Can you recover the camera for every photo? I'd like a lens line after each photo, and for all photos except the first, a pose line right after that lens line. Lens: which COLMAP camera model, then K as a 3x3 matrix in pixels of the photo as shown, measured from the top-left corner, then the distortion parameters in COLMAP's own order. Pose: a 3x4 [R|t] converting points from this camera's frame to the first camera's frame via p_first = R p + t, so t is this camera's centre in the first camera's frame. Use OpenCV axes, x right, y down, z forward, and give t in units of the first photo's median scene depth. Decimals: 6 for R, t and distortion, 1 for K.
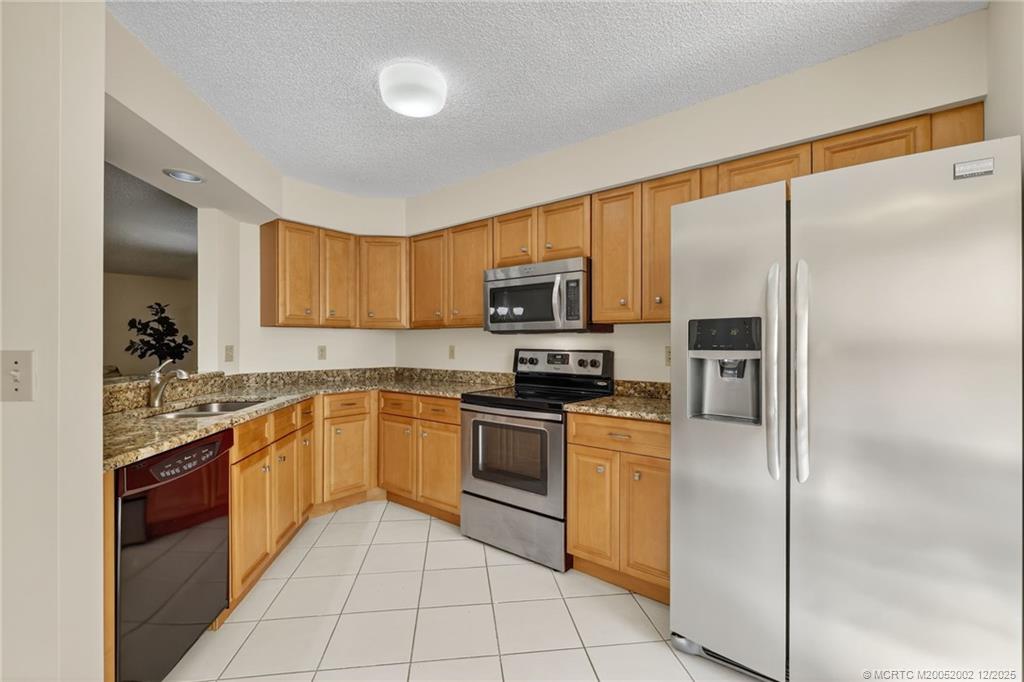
lens RADIAL K [[429.0, 0, 512.0], [0, 429.0, 341.0], [0, 0, 1]] dist [0.000403, -0.000017]
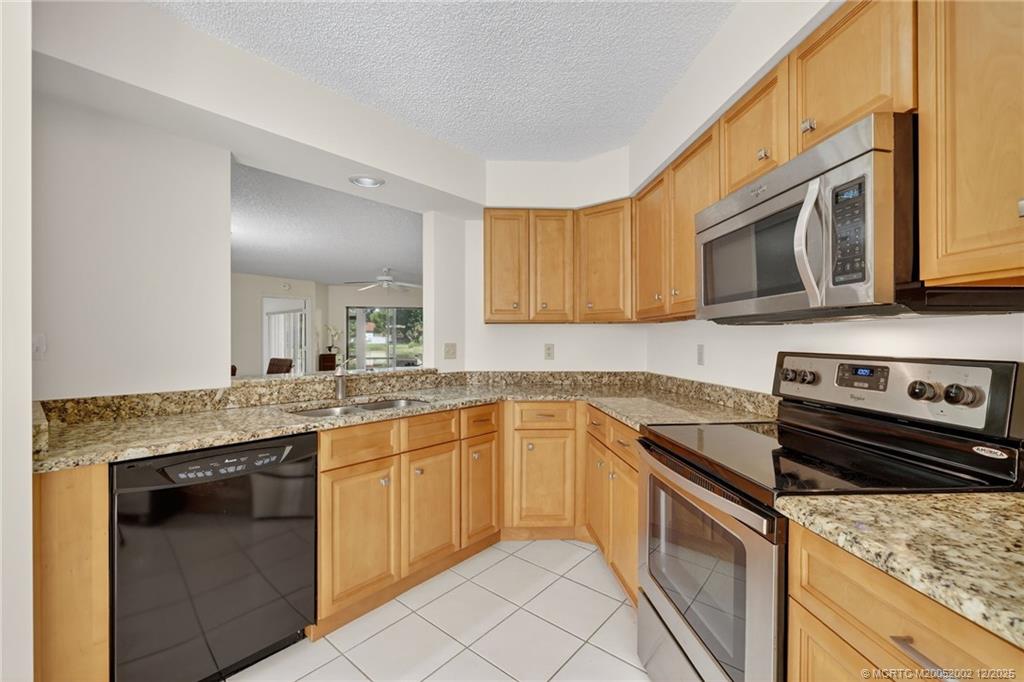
lens RADIAL K [[429.7, 0, 507.1], [0, 429.7, 339.4], [0, 0, 1]] dist [-0.000356, -0.000094]
pose [[0.675812, -0.002147, -0.737071, 0.185626], [0.002458, 0.999997, -0.000658, 0.002423], [0.737070, -0.001367, 0.675815, 0.414523]]
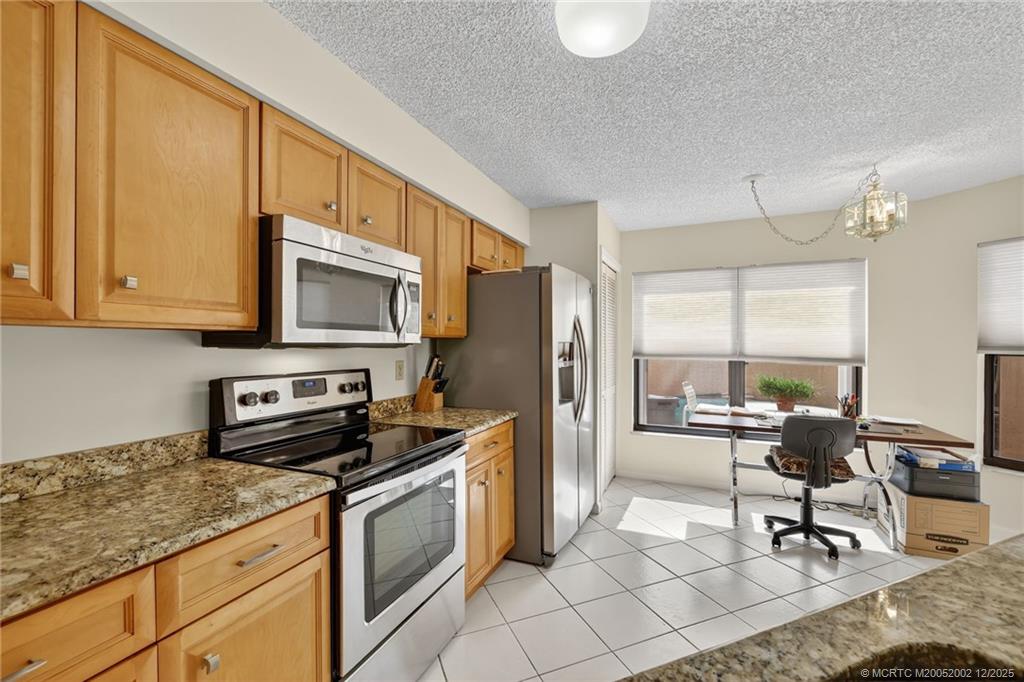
lens RADIAL K [[438.7, 0, 513.9], [0, 438.7, 348.0], [0, 0, 1]] dist [0.001685, -0.000156]
pose [[-0.267144, -0.007792, 0.963625, -0.591780], [-0.004906, 0.999965, 0.006726, -0.021689], [-0.963644, -0.002930, -0.267173, 0.871321]]
